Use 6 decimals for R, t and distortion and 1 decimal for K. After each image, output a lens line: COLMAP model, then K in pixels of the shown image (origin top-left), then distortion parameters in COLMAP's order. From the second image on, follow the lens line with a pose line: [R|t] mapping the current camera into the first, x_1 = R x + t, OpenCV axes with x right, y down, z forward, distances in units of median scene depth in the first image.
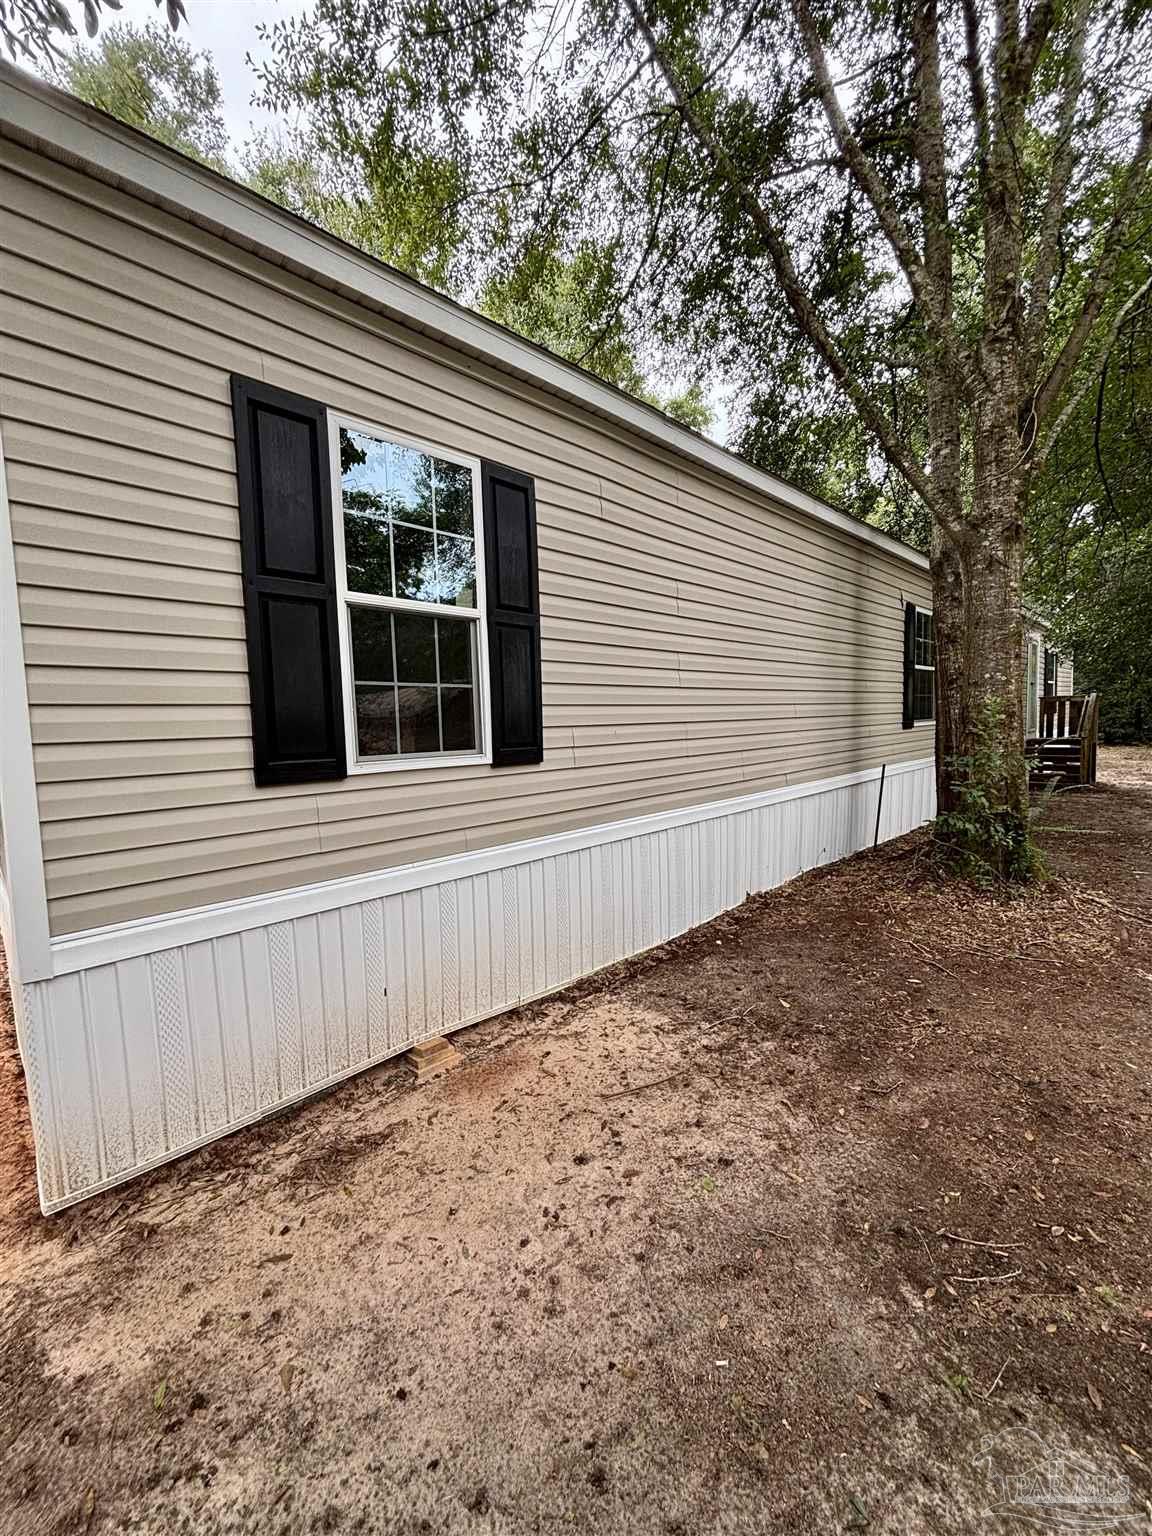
lens RADIAL K [[613.7, 0, 576.0], [0, 613.7, 768.0], [0, 0, 1]] dist [0.001215, -0.000233]
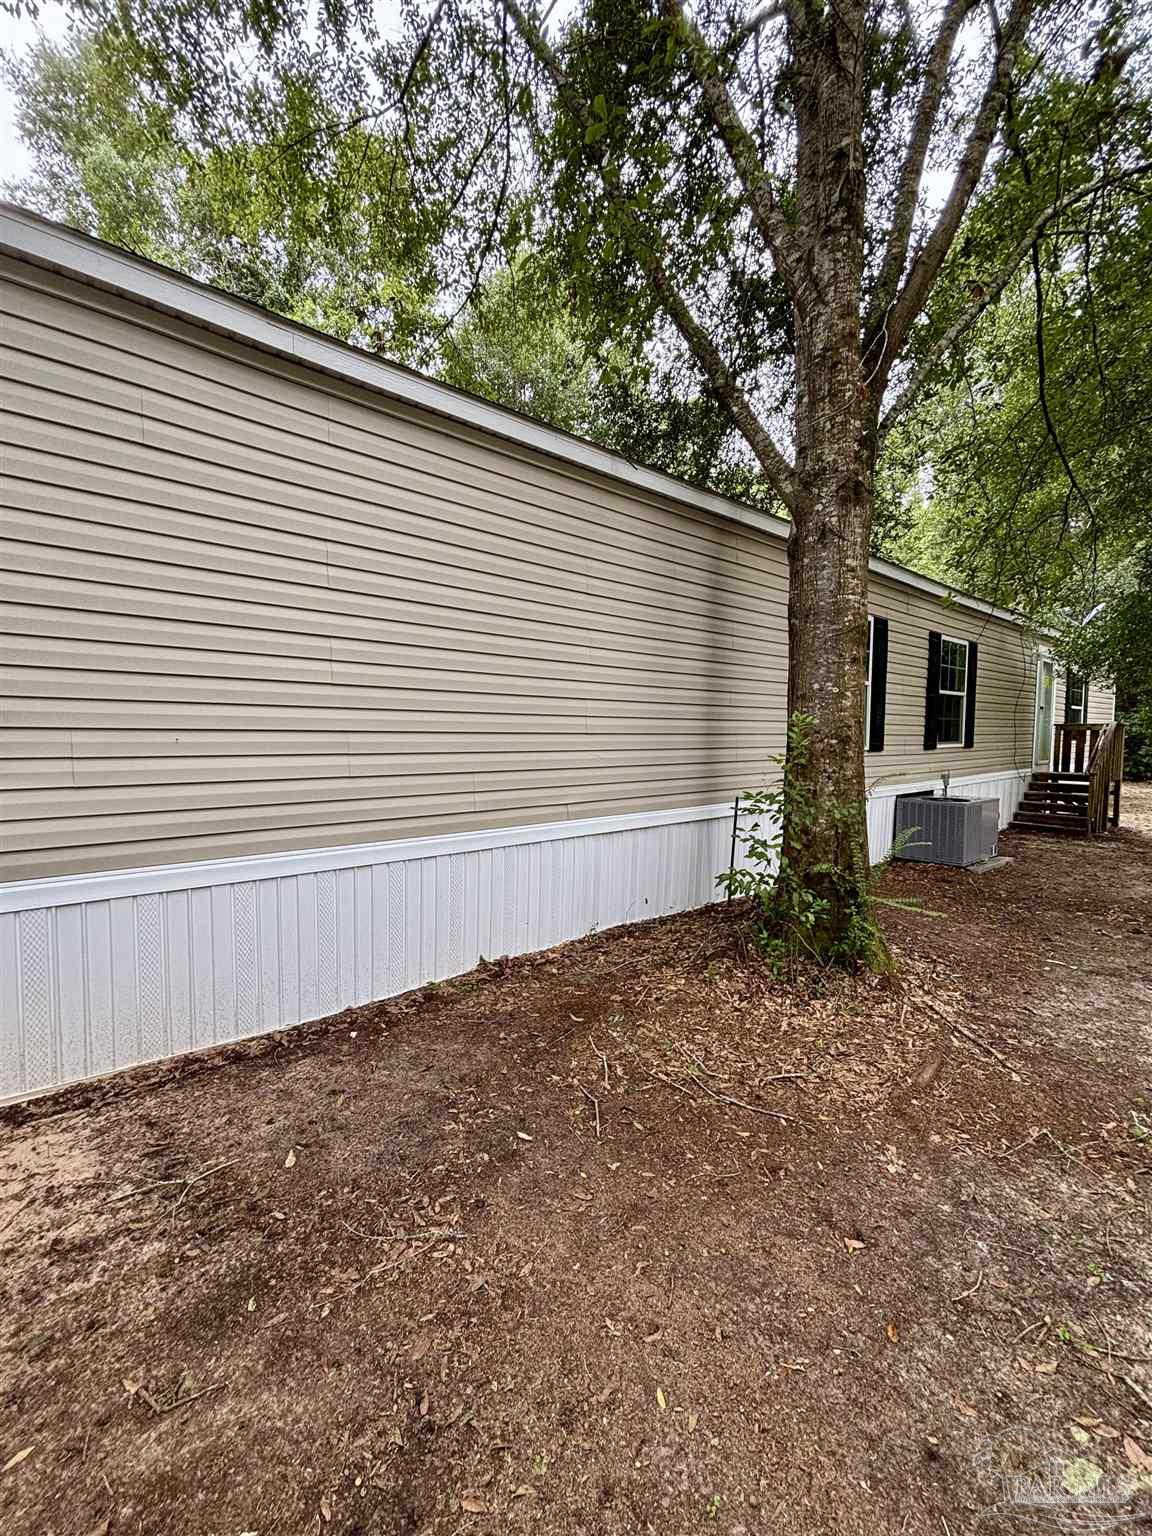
lens RADIAL K [[613.7, 0, 576.0], [0, 613.7, 768.0], [0, 0, 1]] dist [0.001215, -0.000233]
pose [[0.994992, 0.043610, -0.089938, 0.475536], [-0.045319, 0.998827, -0.017047, -0.027191], [0.089089, 0.021037, 0.995802, 0.251826]]
